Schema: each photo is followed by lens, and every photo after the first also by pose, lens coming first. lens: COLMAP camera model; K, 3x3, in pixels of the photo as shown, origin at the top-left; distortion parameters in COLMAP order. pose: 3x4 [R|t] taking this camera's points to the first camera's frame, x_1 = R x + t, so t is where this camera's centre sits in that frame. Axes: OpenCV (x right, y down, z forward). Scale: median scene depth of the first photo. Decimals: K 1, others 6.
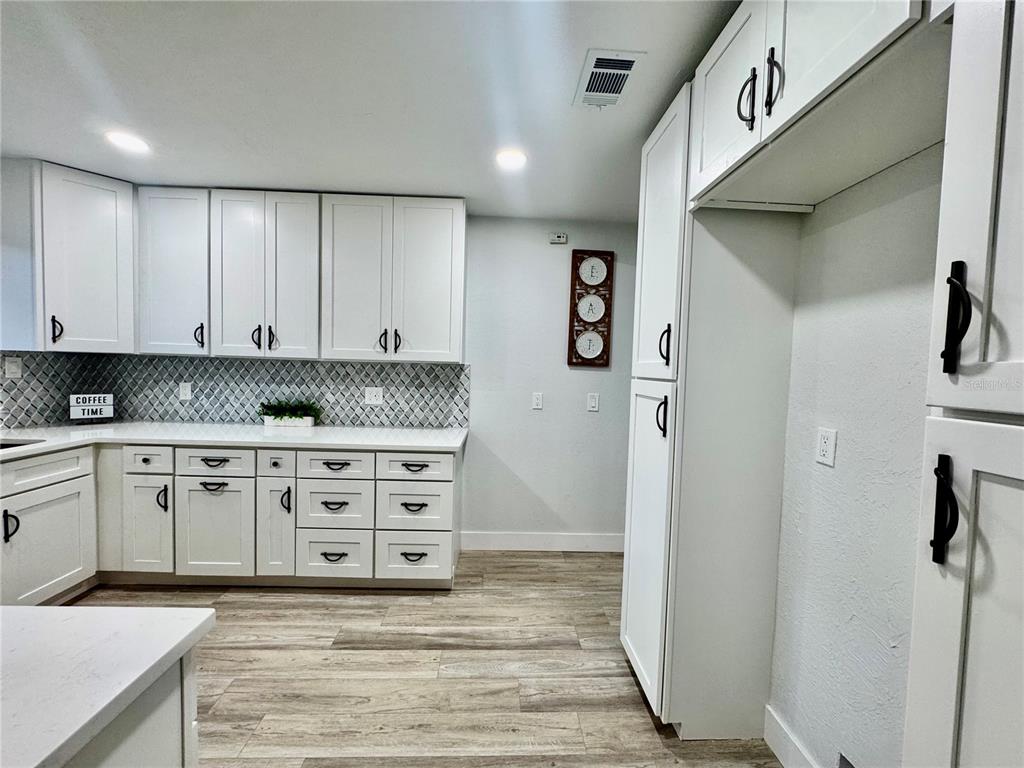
lens RADIAL K [[409.0, 0, 510.9], [0, 409.0, 382.7], [0, 0, 1]] dist [-0.000995, -0.000725]
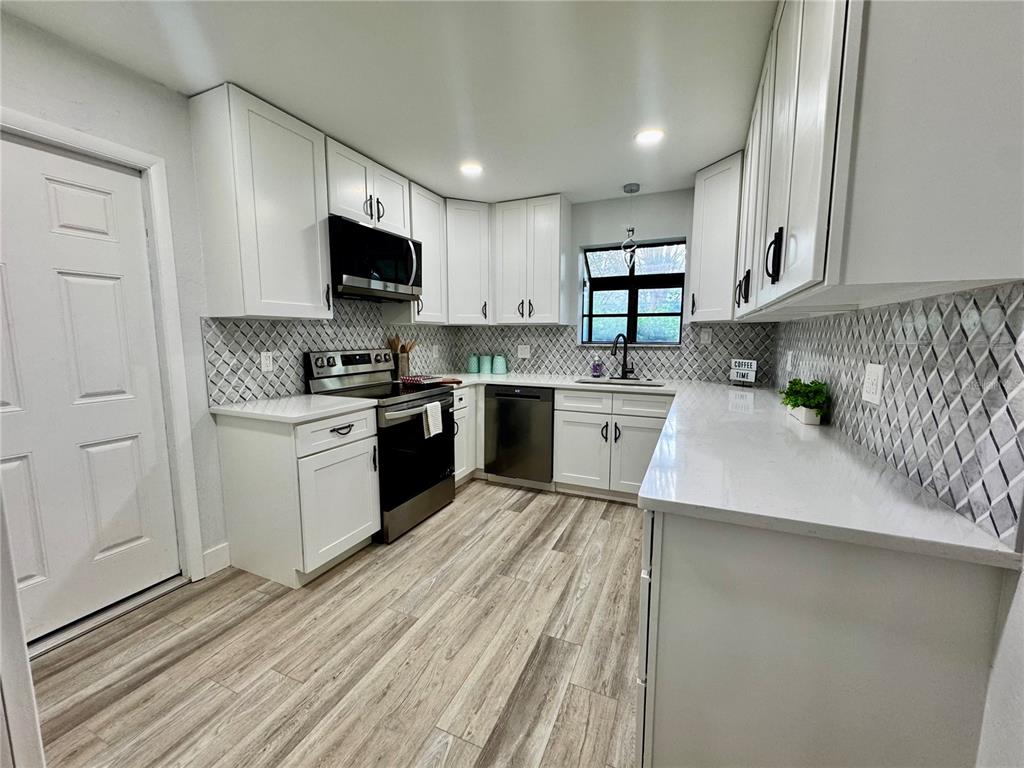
lens RADIAL K [[409.0, 0, 514.0], [0, 409.0, 383.4], [0, 0, 1]] dist [-0.000995, -0.000725]
pose [[-0.438394, 0.074658, -0.895677, 0.286236], [-0.052840, 0.992679, 0.108607, 0.006120], [0.897228, 0.094941, -0.431240, 1.047455]]
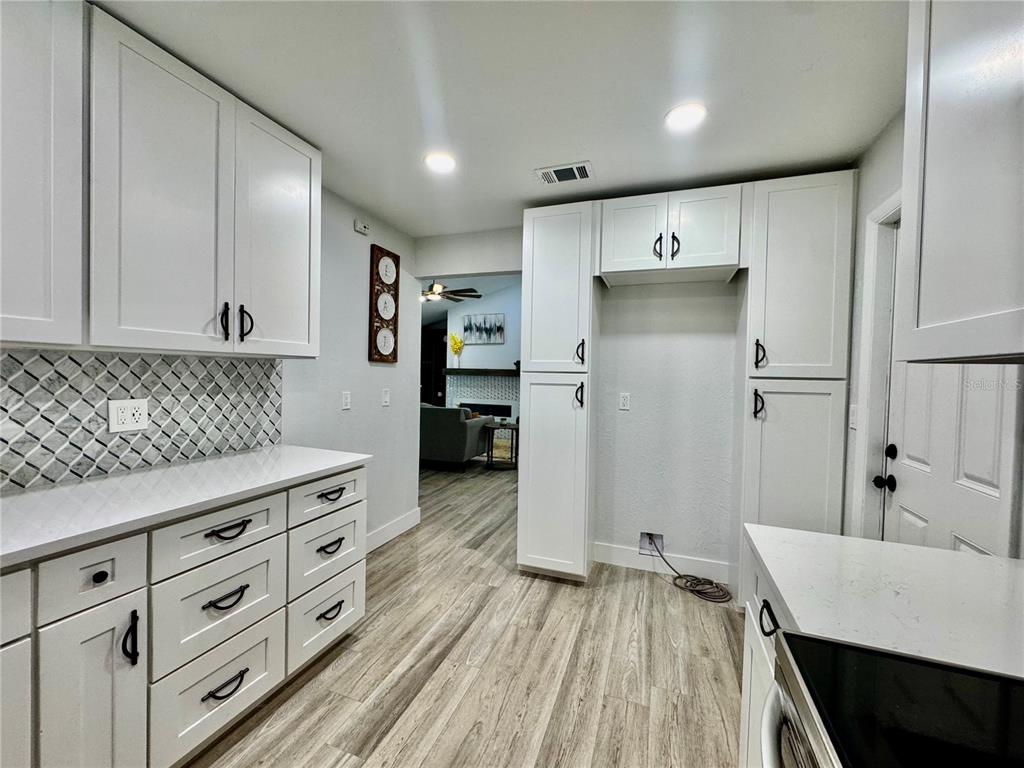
lens RADIAL K [[409.0, 0, 513.9], [0, 409.0, 382.7], [0, 0, 1]] dist [-0.000995, -0.000725]
pose [[0.379854, -0.041585, 0.924111, -0.799382], [0.029399, 0.999027, 0.032872, -0.017701], [-0.924579, 0.014681, 0.380707, 0.392541]]
